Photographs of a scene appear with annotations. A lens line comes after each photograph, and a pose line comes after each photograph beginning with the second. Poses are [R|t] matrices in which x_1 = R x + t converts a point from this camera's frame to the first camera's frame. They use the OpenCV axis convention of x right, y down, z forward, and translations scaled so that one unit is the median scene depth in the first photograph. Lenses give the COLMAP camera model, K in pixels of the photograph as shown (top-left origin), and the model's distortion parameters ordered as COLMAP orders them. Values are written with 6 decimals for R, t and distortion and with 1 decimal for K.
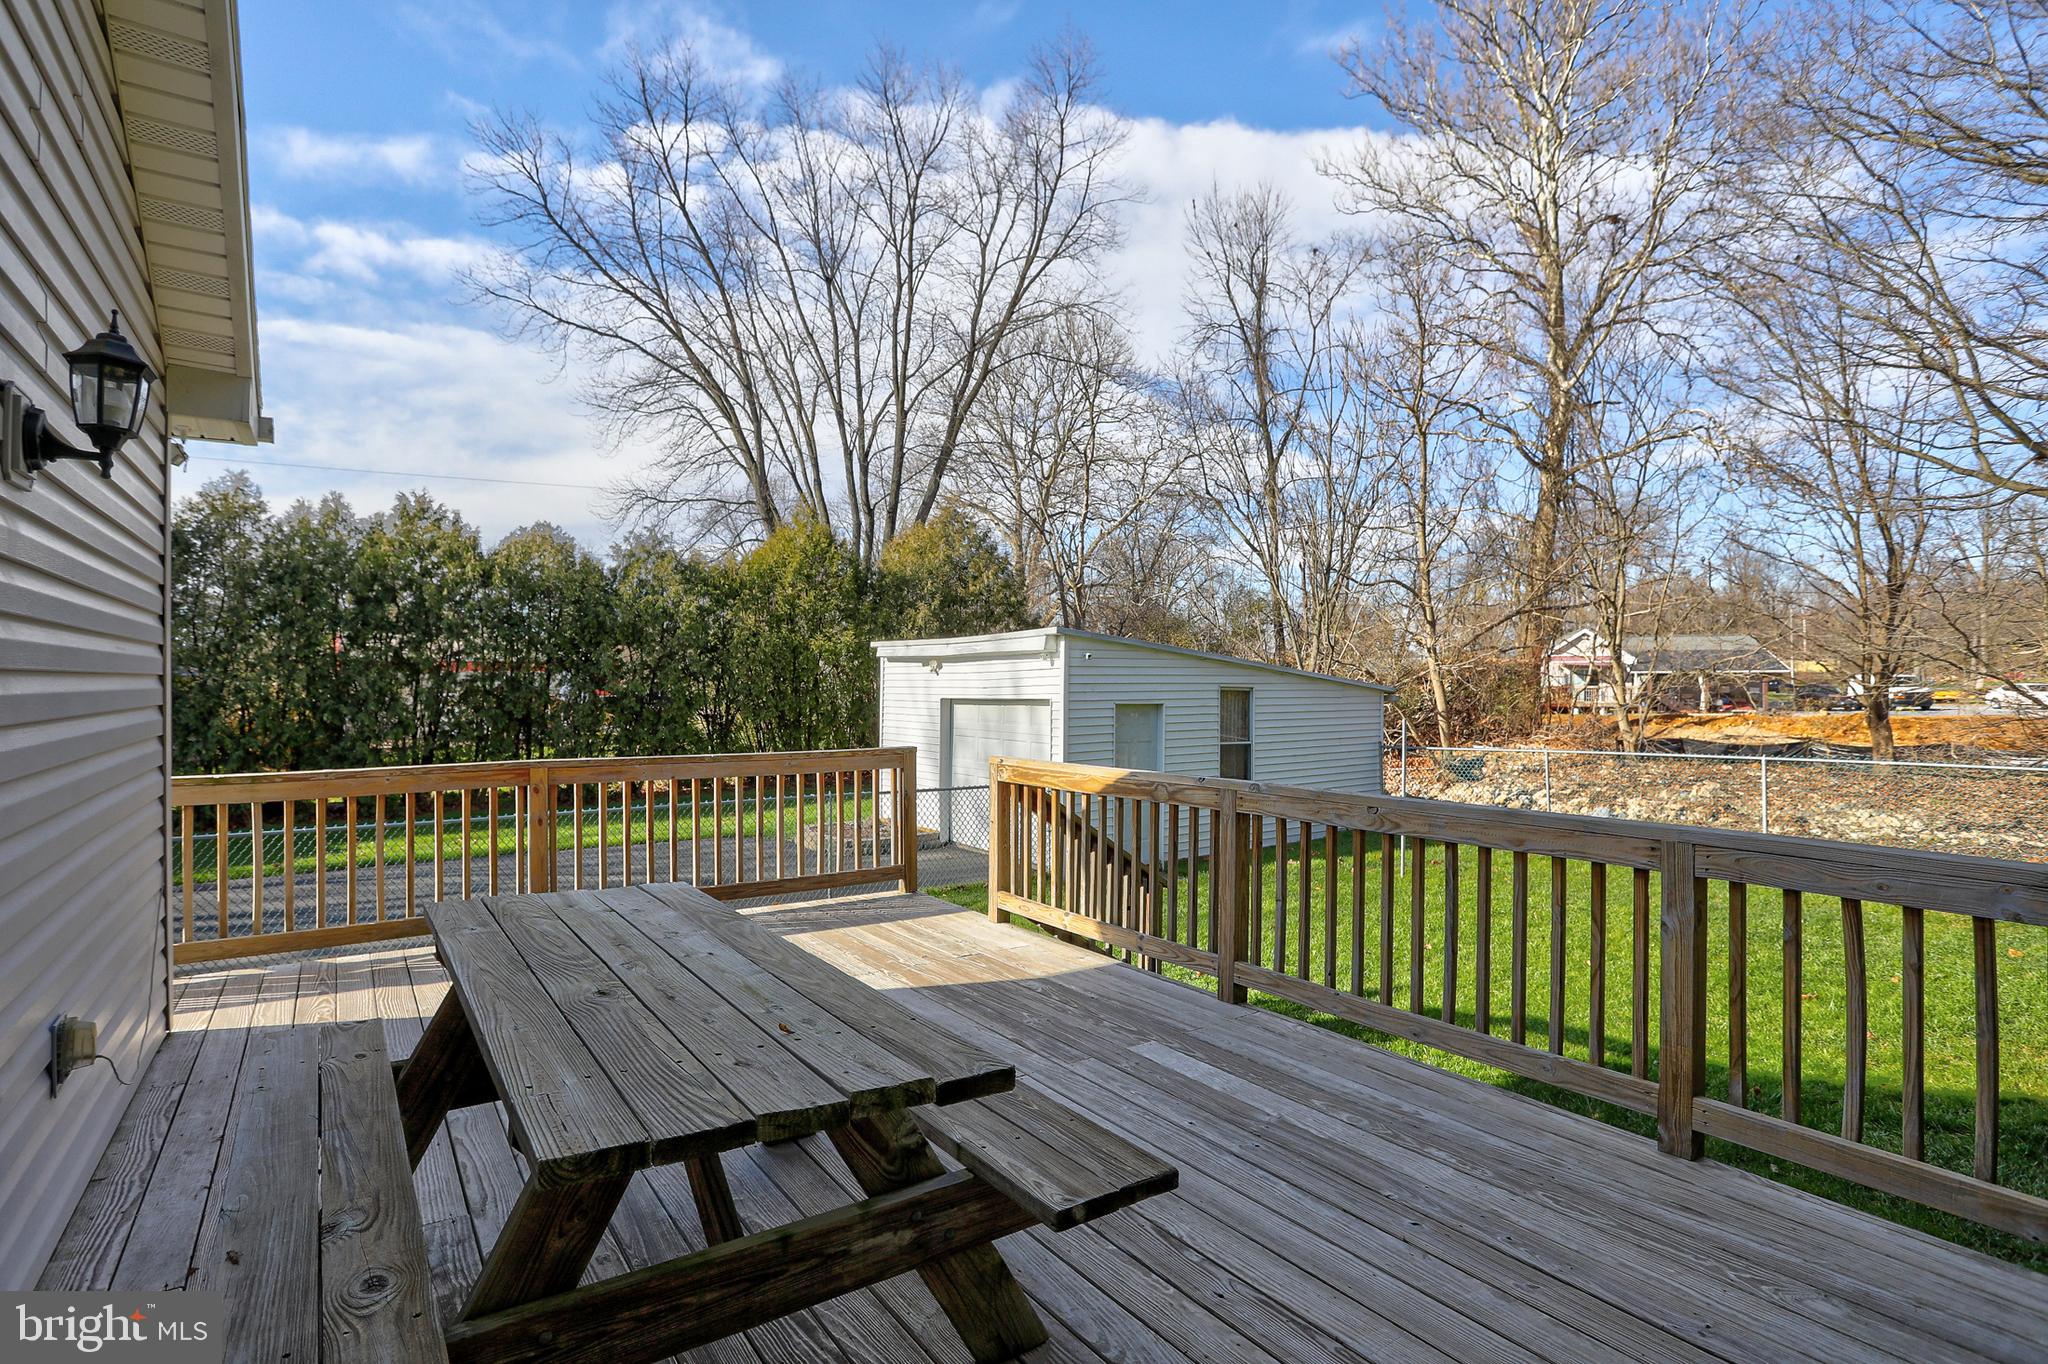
lens RADIAL K [[1067.2, 0, 1012.6], [0, 1067.2, 671.8], [0, 0, 1]] dist [-0.031873, 0.010658]
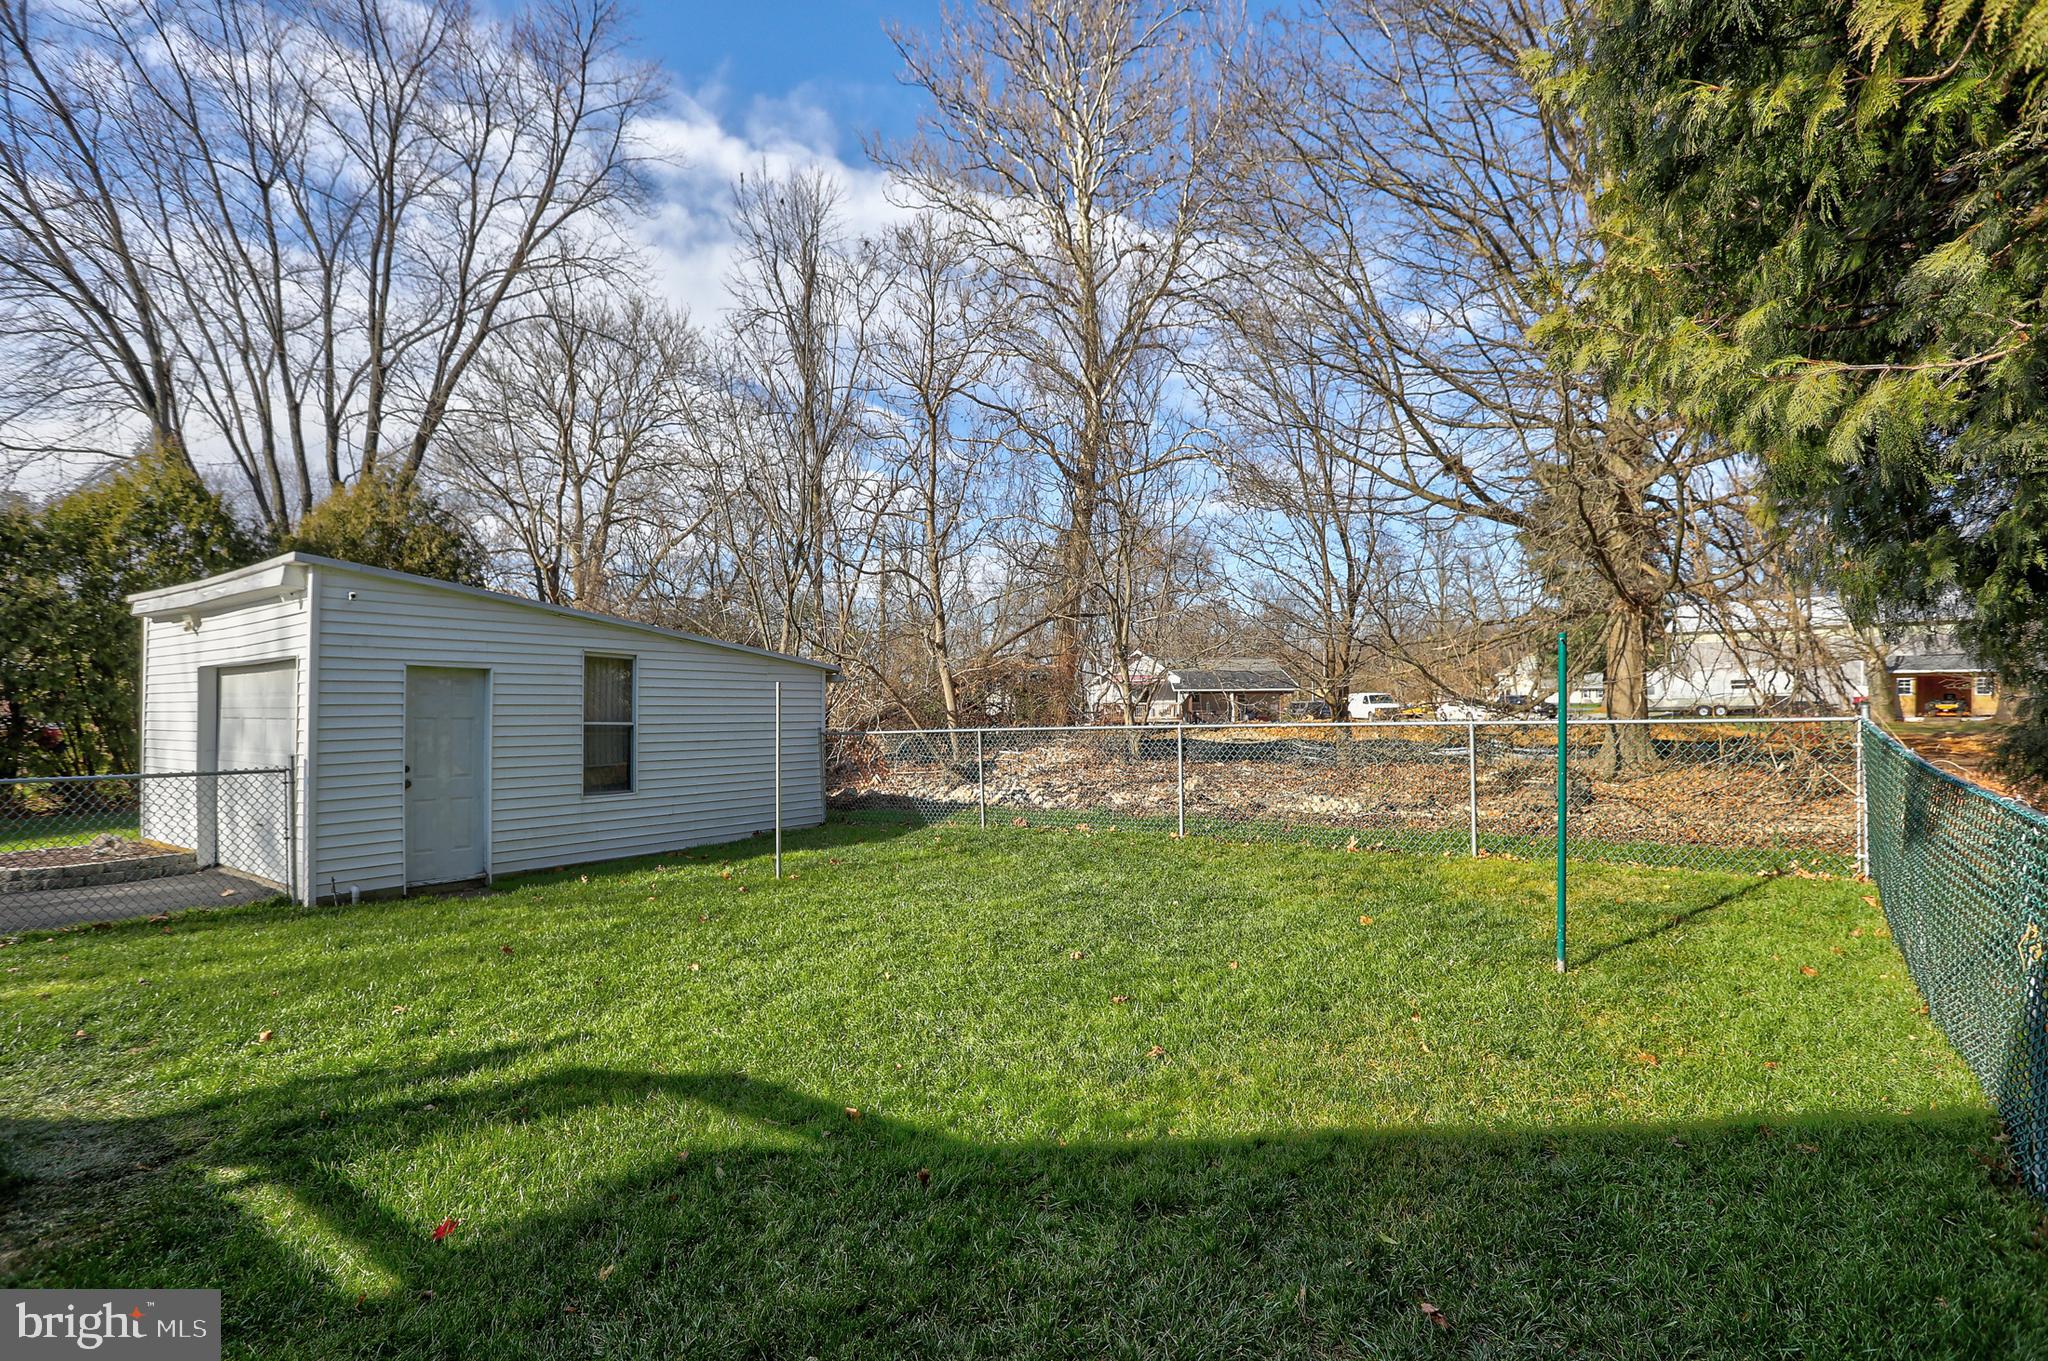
lens RADIAL K [[1038.6, 0, 1013.0], [0, 1038.6, 688.8], [0, 0, 1]] dist [-0.009097, 0.009776]
pose [[0.943854, 0.008056, 0.330265, 0.105661], [-0.002753, 0.999860, -0.016523, 0.023422], [-0.330352, 0.014686, 0.943744, 0.071238]]
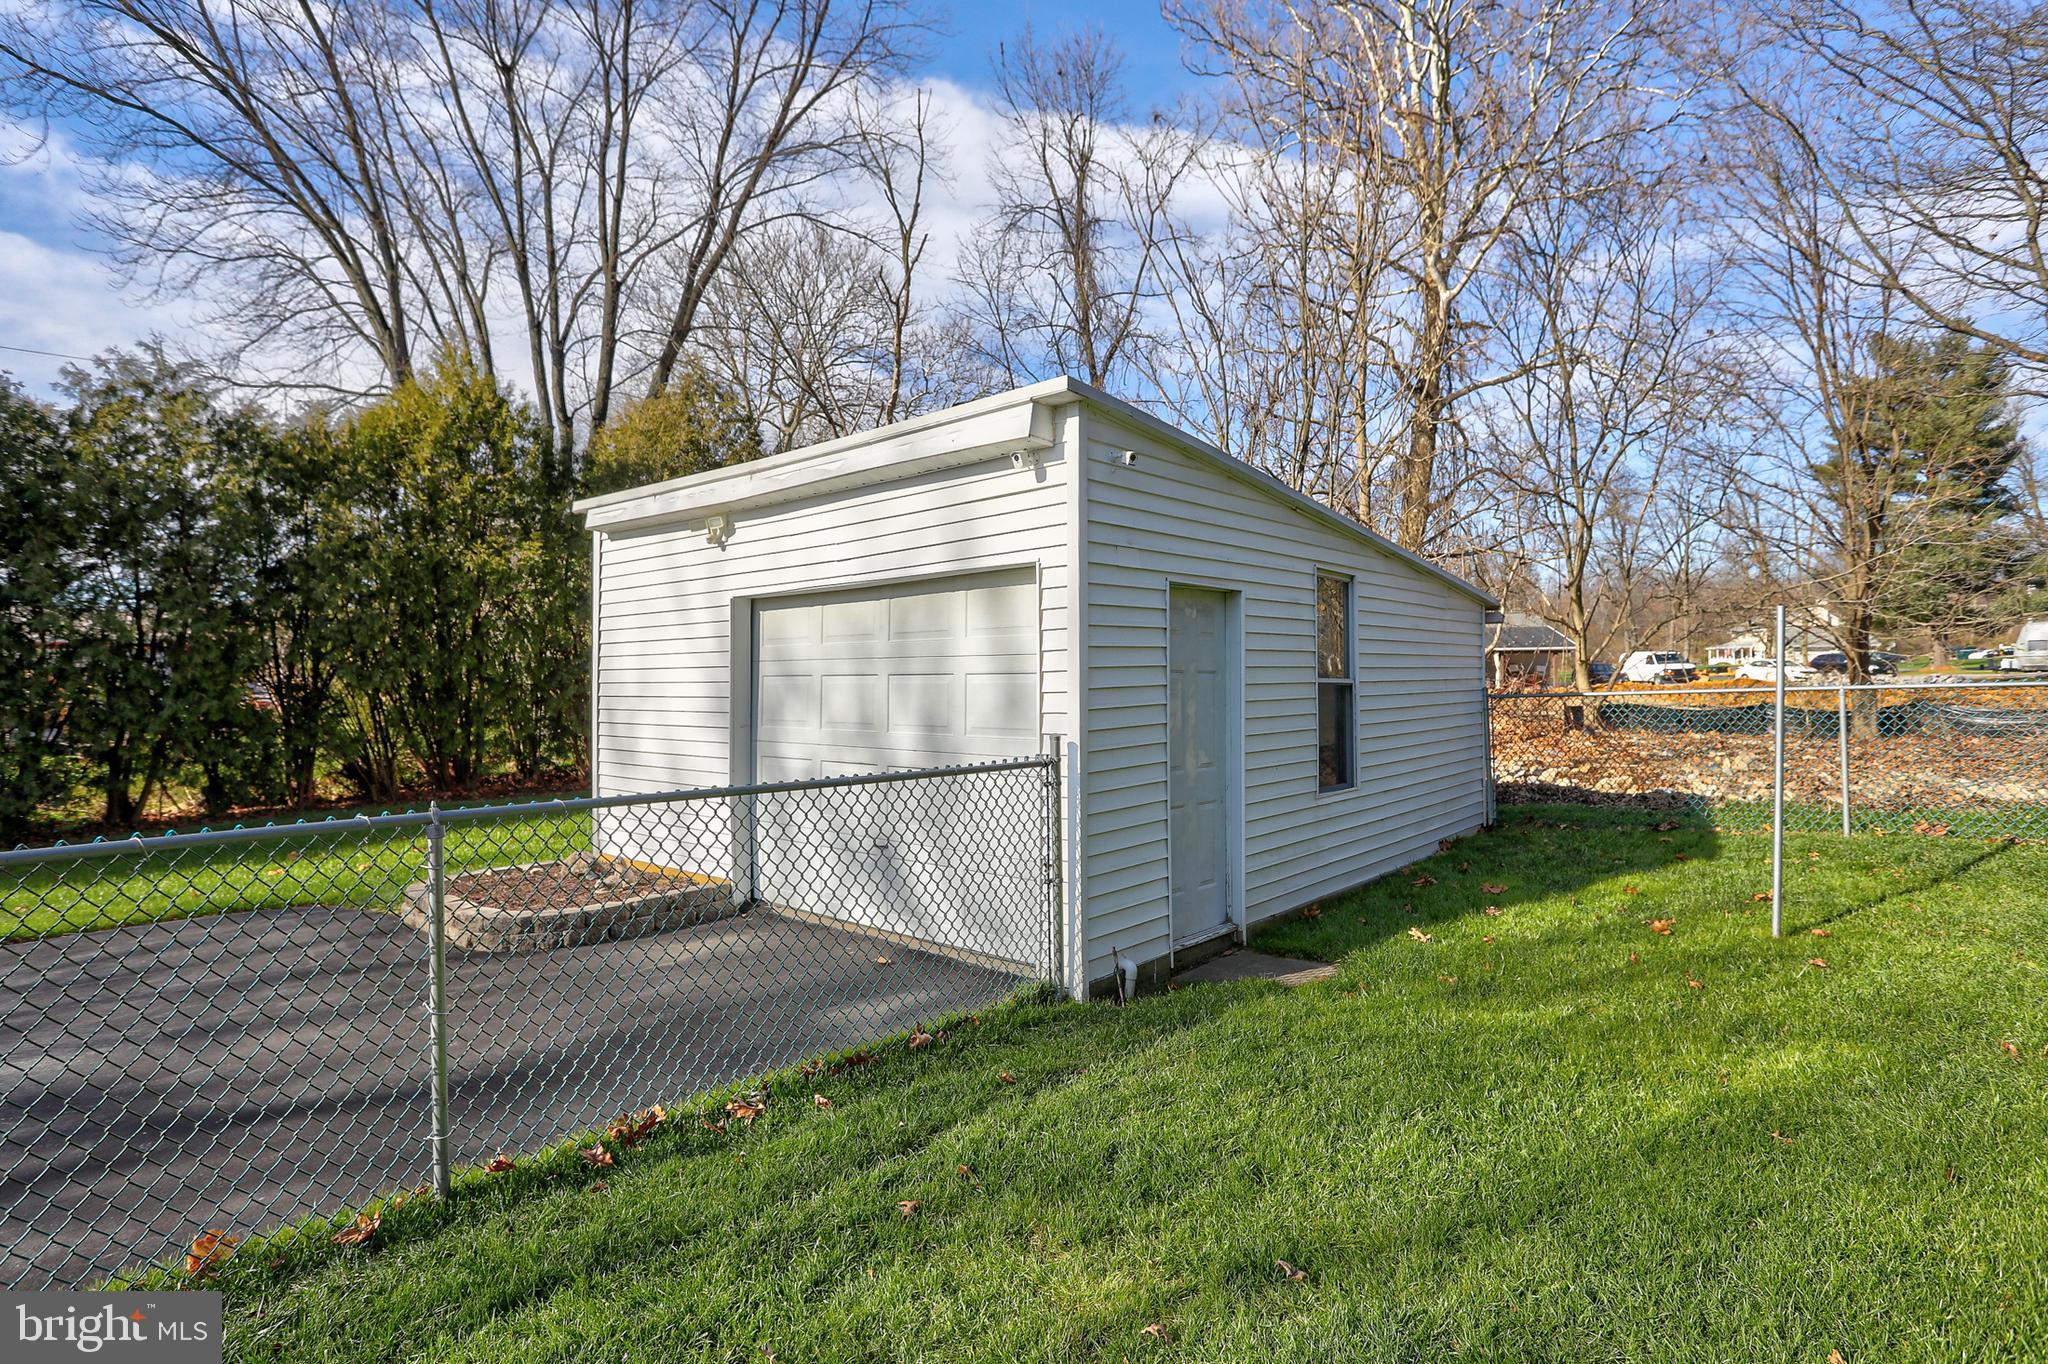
lens RADIAL K [[1067.2, 0, 1007.4], [0, 1067.2, 679.0], [0, 0, 1]] dist [-0.031873, 0.010658]
pose [[0.966246, -0.006422, 0.257542, -0.033592], [0.005479, 0.999975, 0.004377, 0.027905], [-0.257564, -0.002818, 0.966257, 0.242666]]
